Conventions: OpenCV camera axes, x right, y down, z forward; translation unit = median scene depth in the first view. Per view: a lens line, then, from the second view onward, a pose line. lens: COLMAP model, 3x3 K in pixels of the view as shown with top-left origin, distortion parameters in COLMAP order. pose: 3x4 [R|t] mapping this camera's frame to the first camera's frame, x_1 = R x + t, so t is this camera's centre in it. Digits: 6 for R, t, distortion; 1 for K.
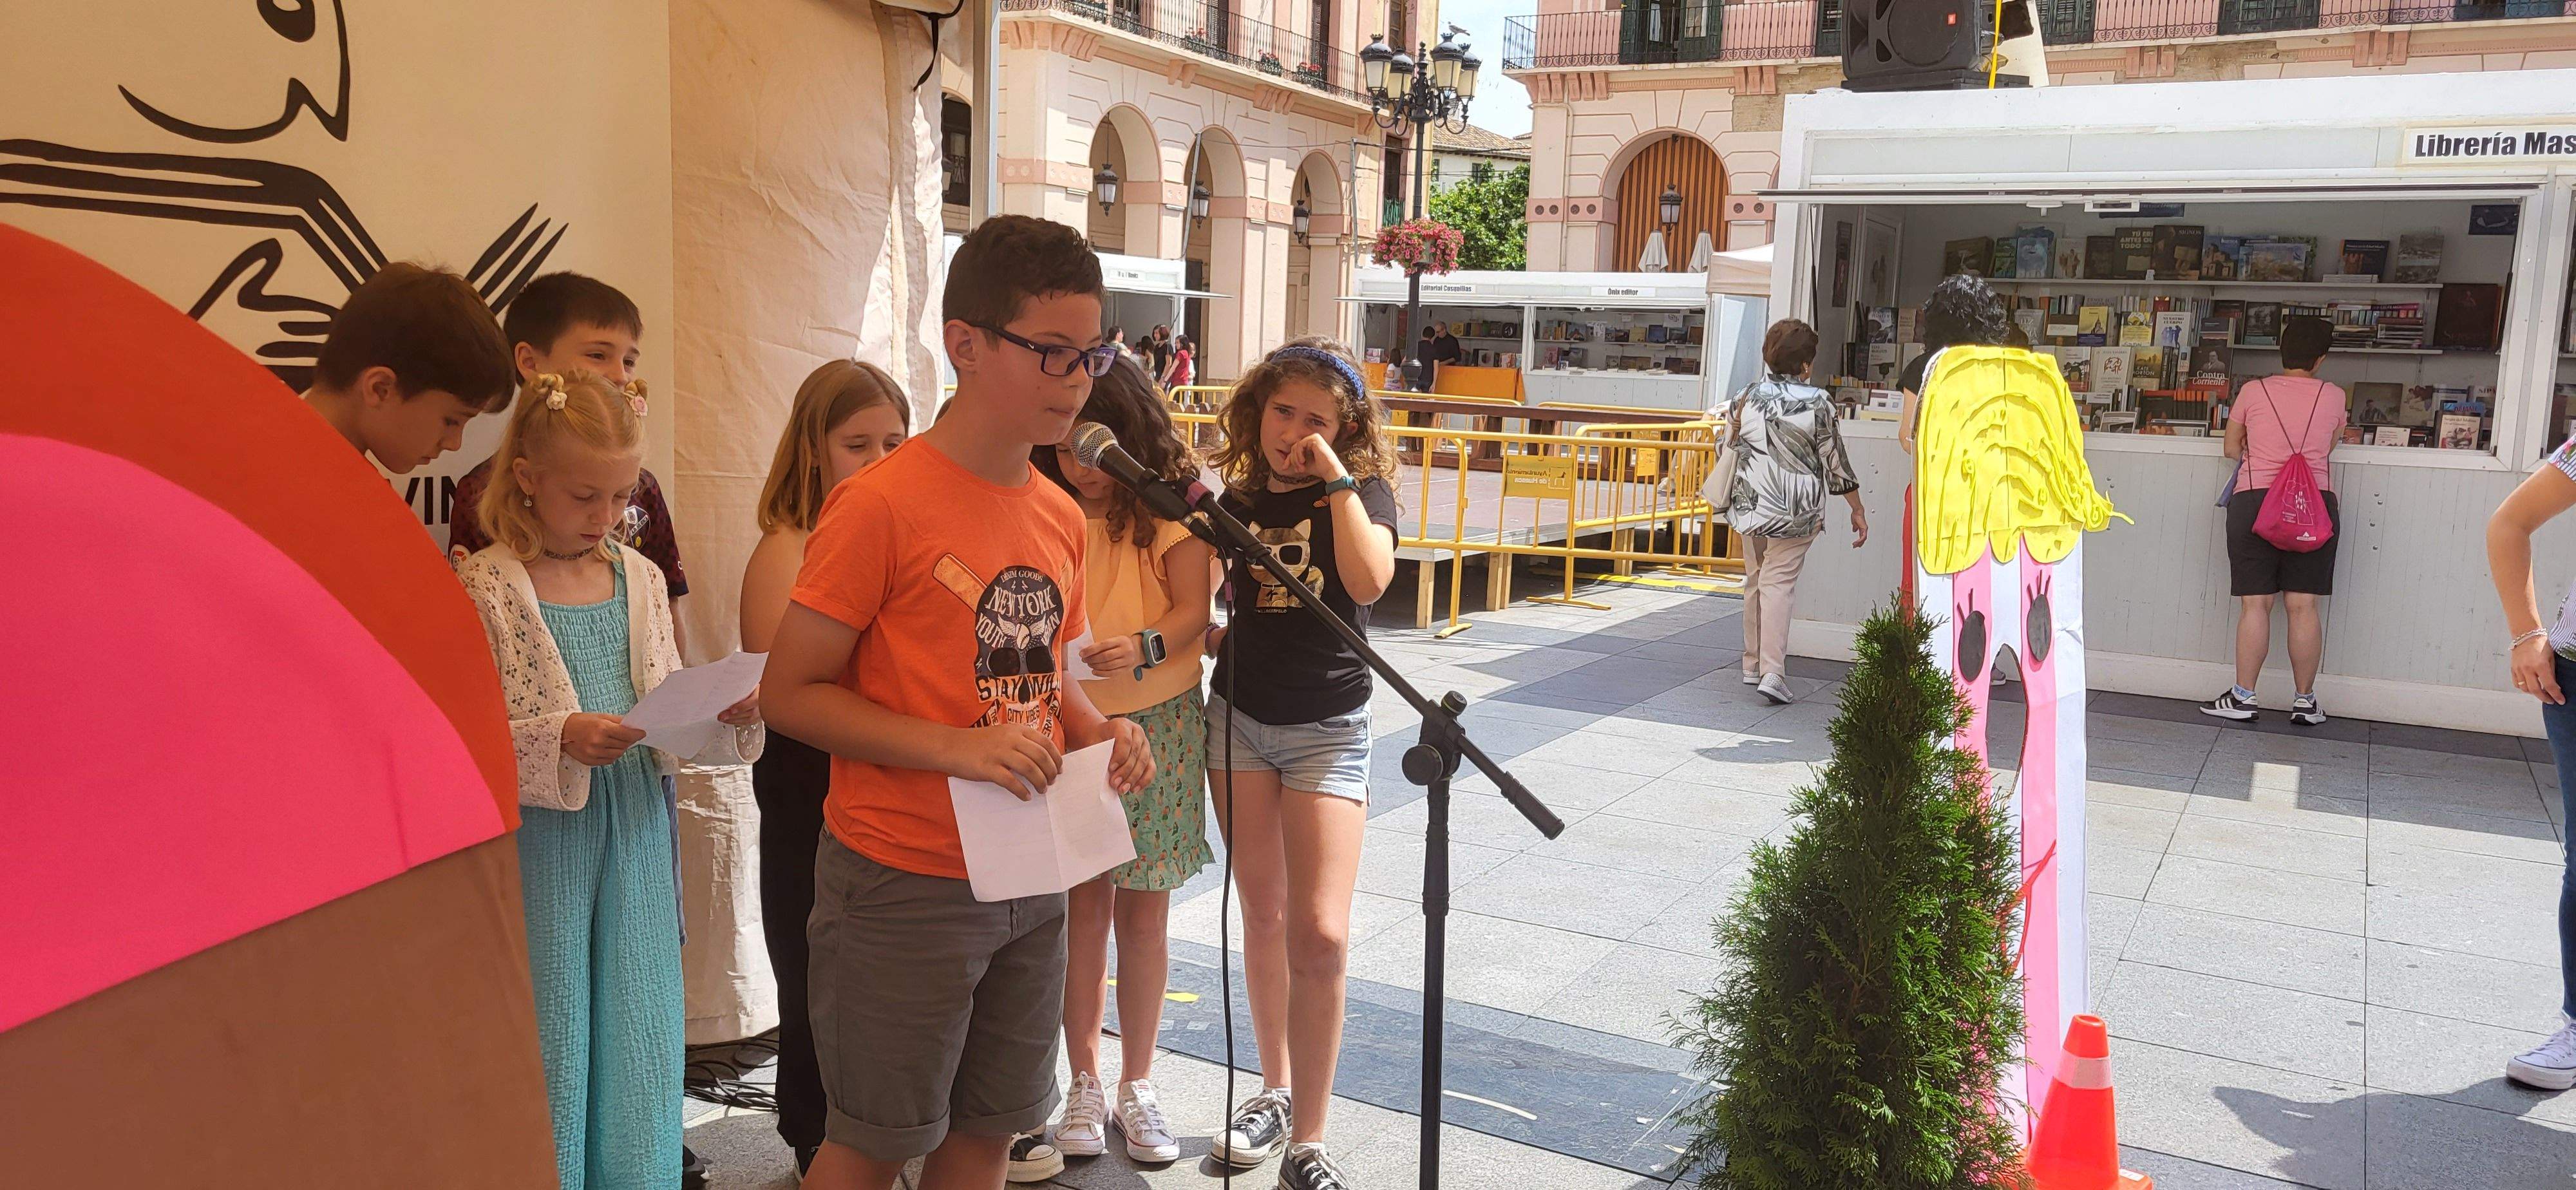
lens RADIAL K [[1972.9, 0, 1282.1], [0, 1972.9, 571.8], [0, 0, 1]] dist [0.061511, -0.028964]
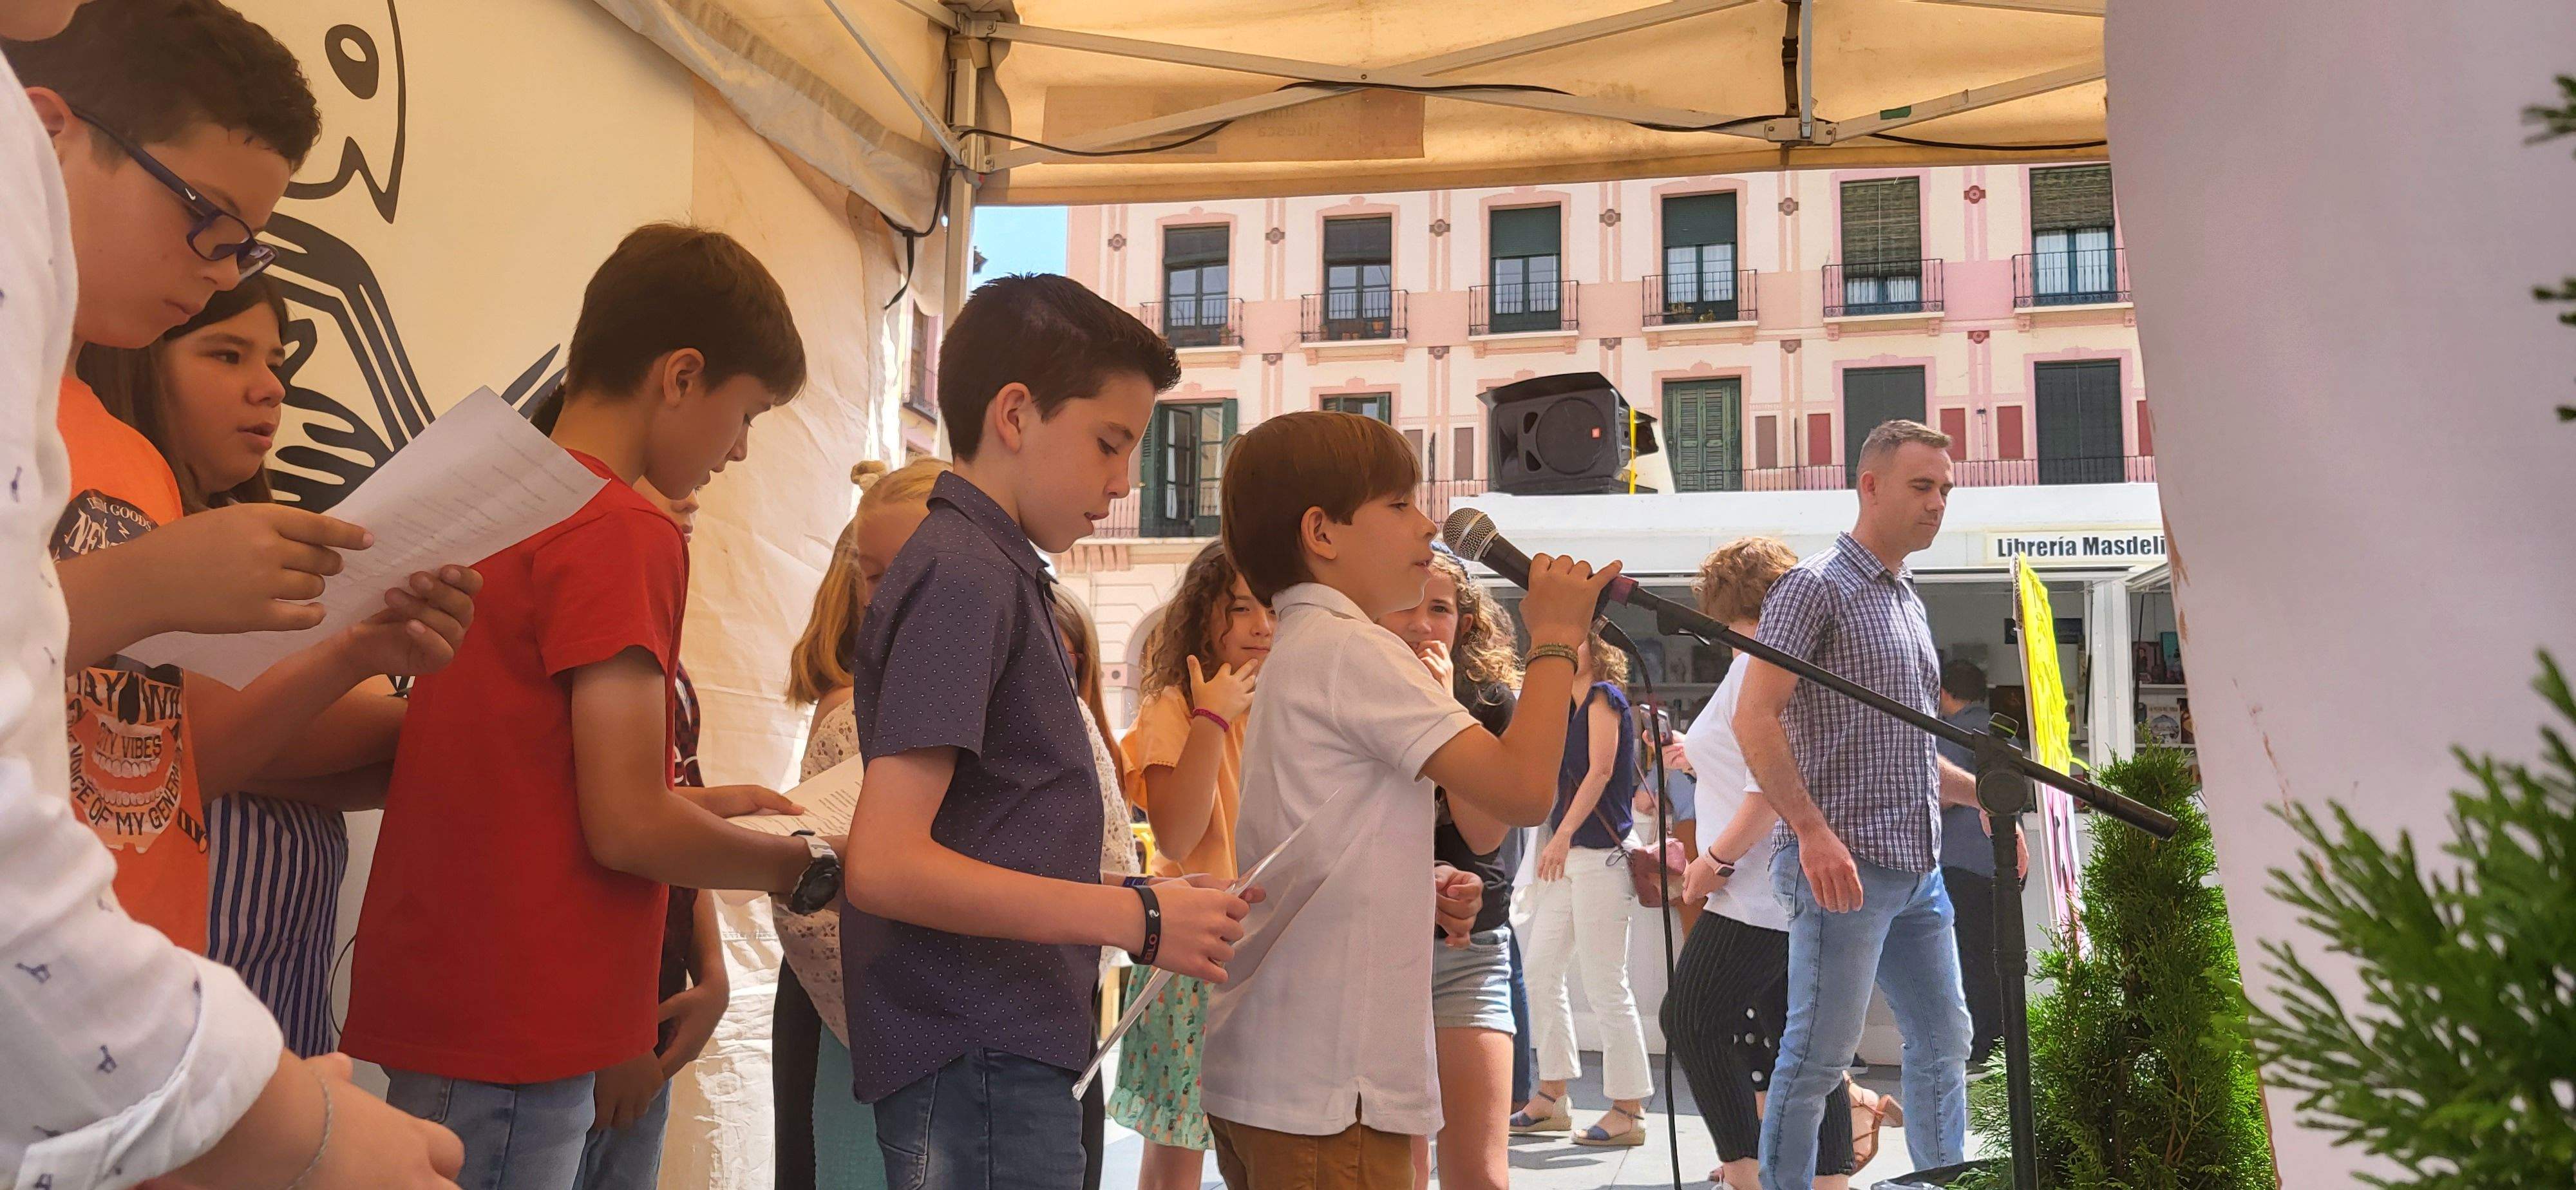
lens RADIAL K [[1972.9, 0, 1323.5], [0, 1972.9, 595.4], [0, 0, 1]] dist [0.061511, -0.028964]
pose [[0.959564, 0.016042, 0.281031, -0.097372], [0.049884, 0.972882, -0.225859, 0.040767], [-0.277034, 0.230745, 0.932743, 0.048128]]
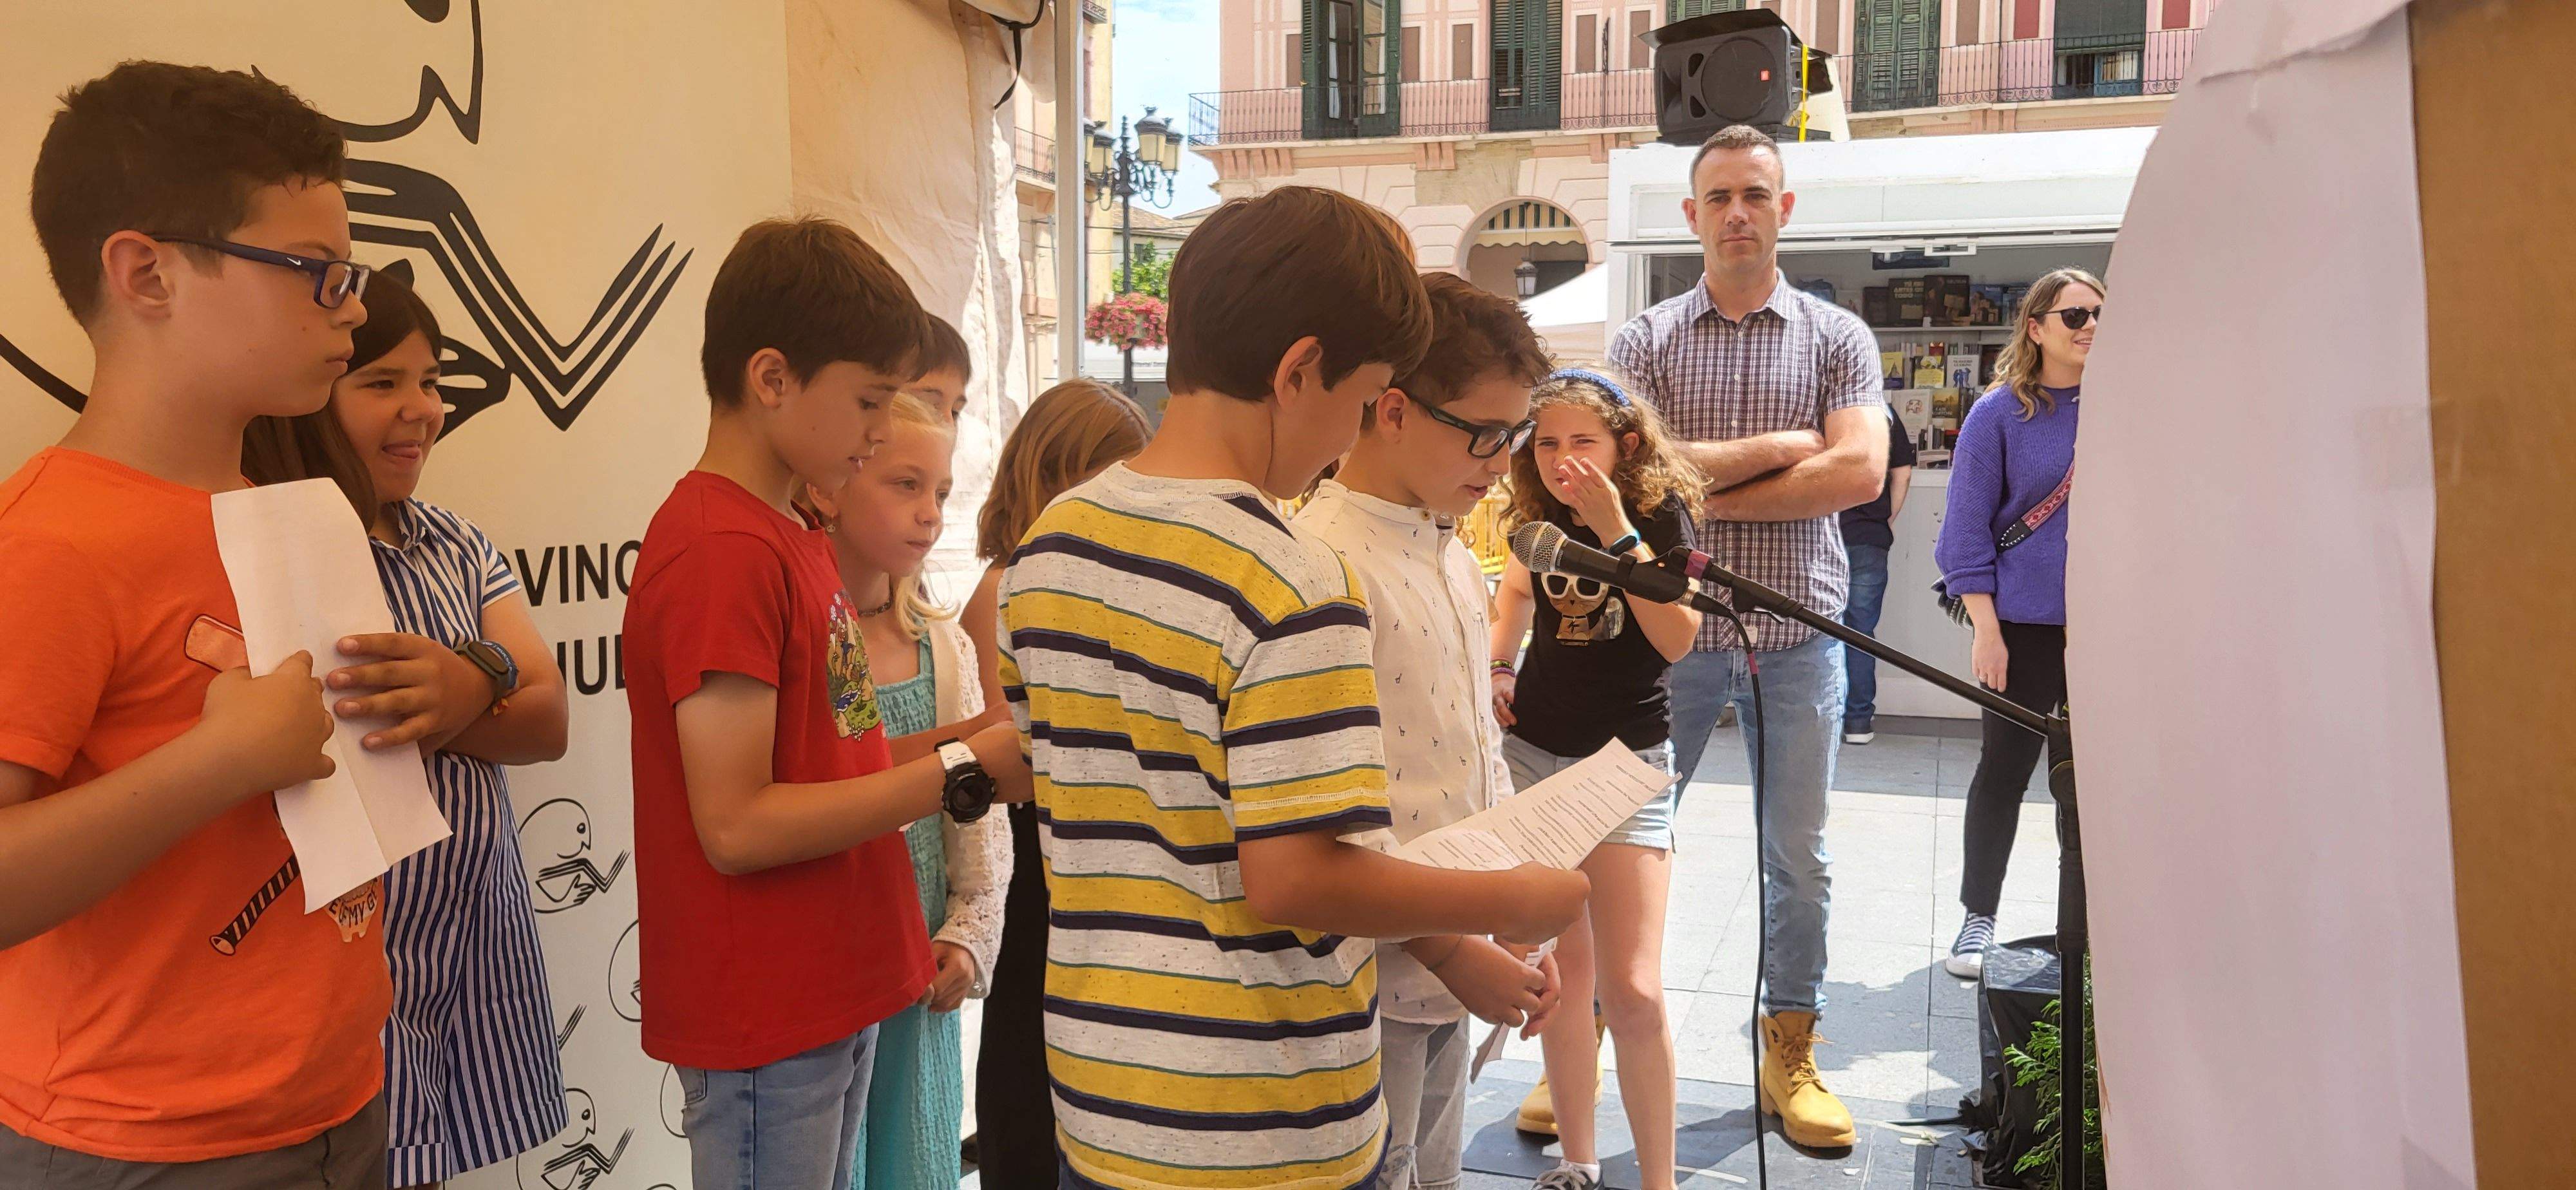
lens RADIAL K [[1972.9, 0, 1344.2], [0, 1972.9, 629.1], [0, 0, 1]] dist [0.061511, -0.028964]
pose [[0.978145, -0.053861, 0.200826, -0.087802], [0.056363, 0.998387, -0.006757, 0.003045], [-0.200138, 0.017929, 0.979604, 0.038309]]
